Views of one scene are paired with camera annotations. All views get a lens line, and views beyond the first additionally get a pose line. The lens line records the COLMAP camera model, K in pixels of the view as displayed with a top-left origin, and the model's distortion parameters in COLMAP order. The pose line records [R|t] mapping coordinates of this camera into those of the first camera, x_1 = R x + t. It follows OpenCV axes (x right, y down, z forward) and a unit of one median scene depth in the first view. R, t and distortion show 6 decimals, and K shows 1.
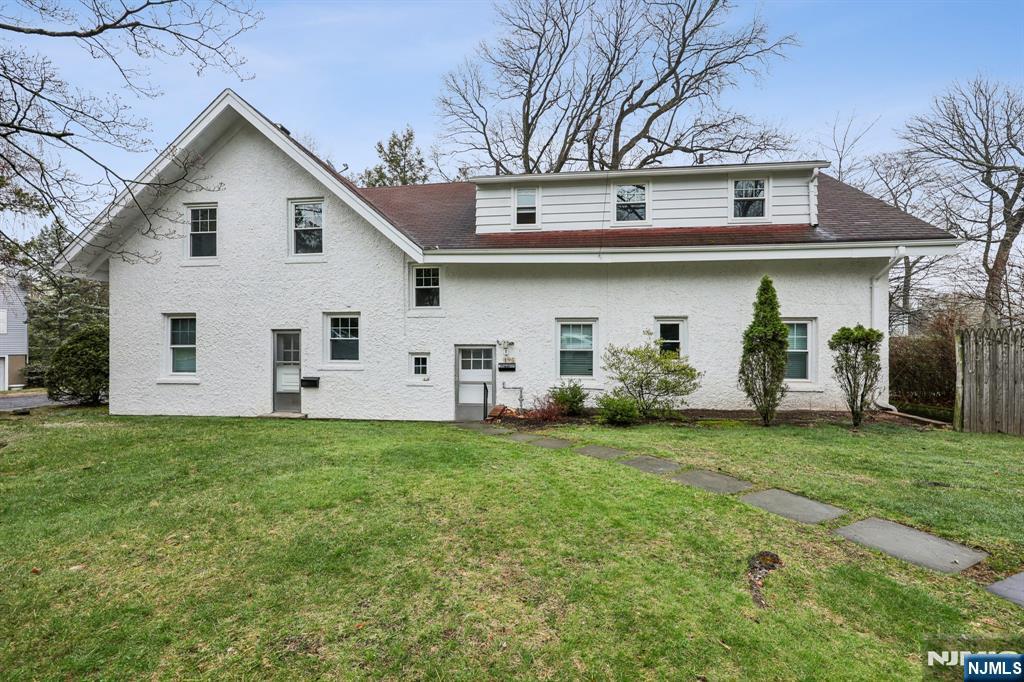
lens RADIAL K [[420.7, 0, 511.9], [0, 420.7, 339.2], [0, 0, 1]] dist [-0.000112, 0.000003]
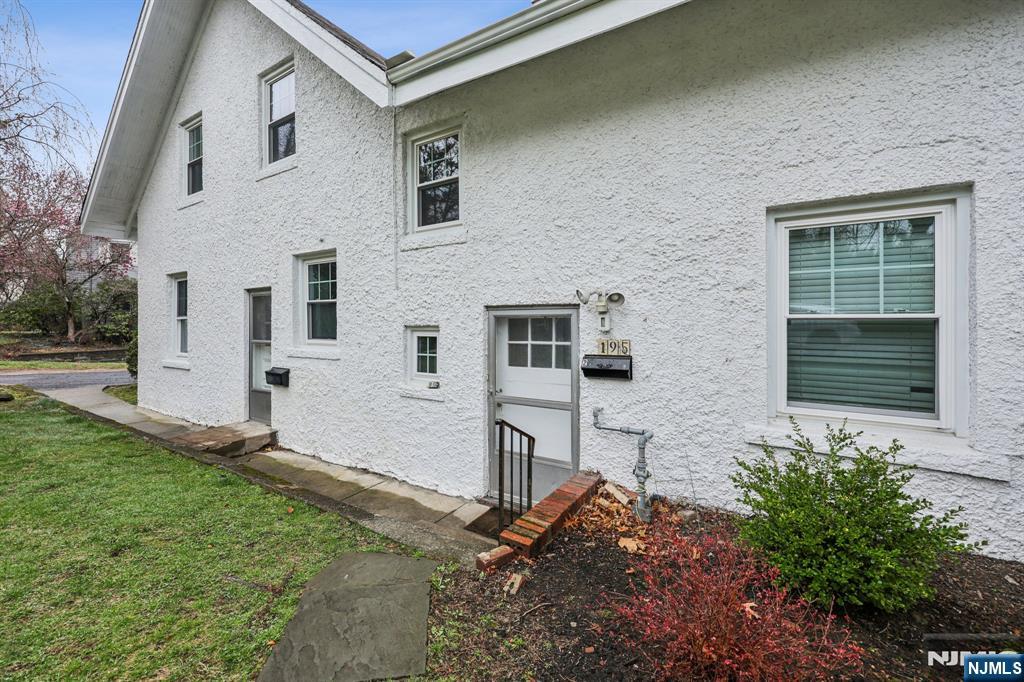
lens RADIAL K [[420.7, 0, 509.5], [0, 420.7, 316.2], [0, 0, 1]] dist [-0.000112, 0.000003]
pose [[0.896973, -0.008575, -0.442003, 0.067762], [0.001342, 0.999860, -0.016675, 0.029562], [0.442084, 0.014364, 0.896859, 0.631550]]
